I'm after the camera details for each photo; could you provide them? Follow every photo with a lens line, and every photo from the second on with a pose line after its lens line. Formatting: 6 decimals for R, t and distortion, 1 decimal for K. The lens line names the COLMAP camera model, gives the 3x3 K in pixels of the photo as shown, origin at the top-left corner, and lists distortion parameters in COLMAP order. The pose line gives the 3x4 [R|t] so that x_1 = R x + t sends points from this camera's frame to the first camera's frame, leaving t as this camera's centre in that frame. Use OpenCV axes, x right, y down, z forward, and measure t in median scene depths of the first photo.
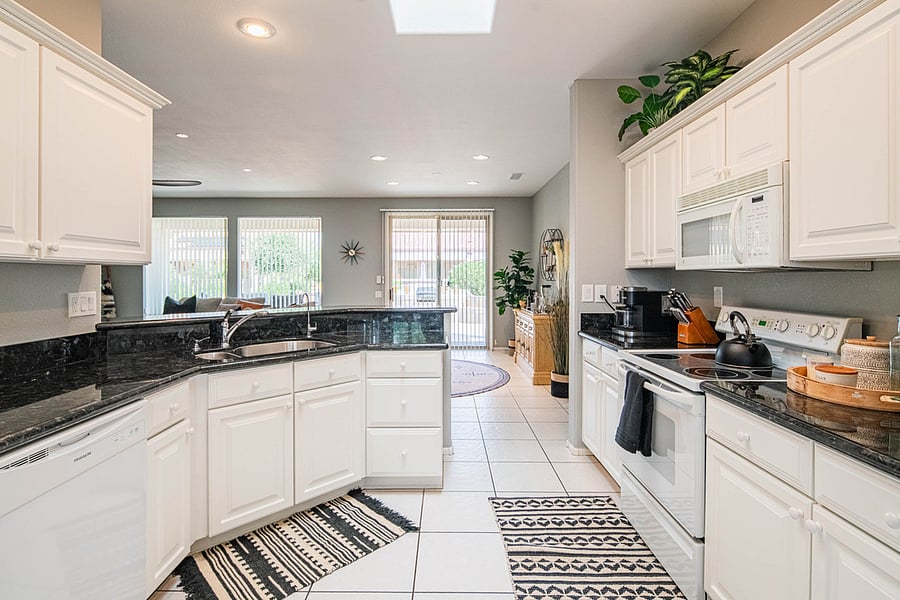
lens RADIAL K [[443.0, 0, 431.3], [0, 443.0, 278.7], [0, 0, 1]] dist [0.004924, -0.003037]
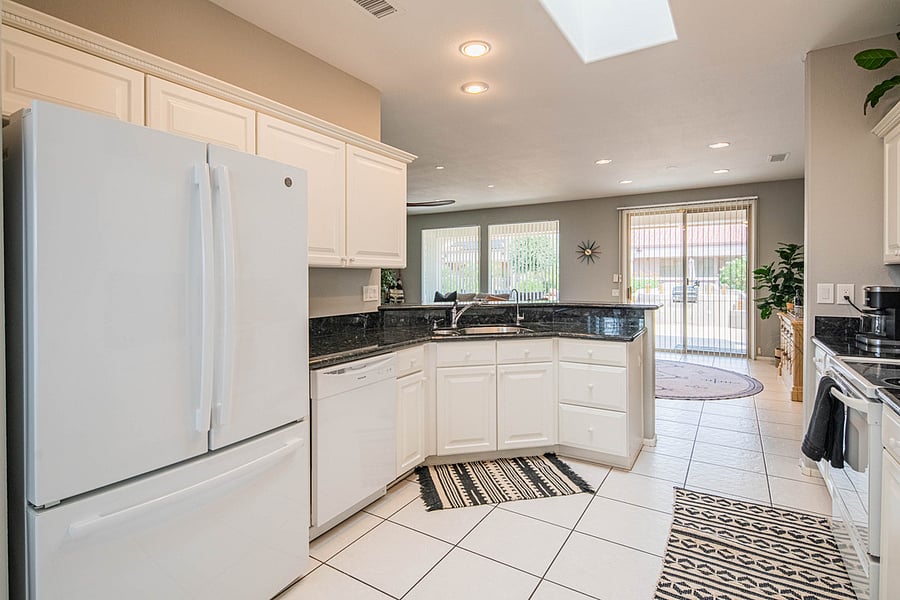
lens RADIAL K [[443.0, 0, 443.4], [0, 443.0, 280.1], [0, 0, 1]] dist [0.004924, -0.003037]
pose [[0.853587, 0.002313, -0.520945, 0.174731], [0.000857, 0.999983, 0.005844, 0.000722], [0.520950, -0.005434, 0.853570, -0.143448]]
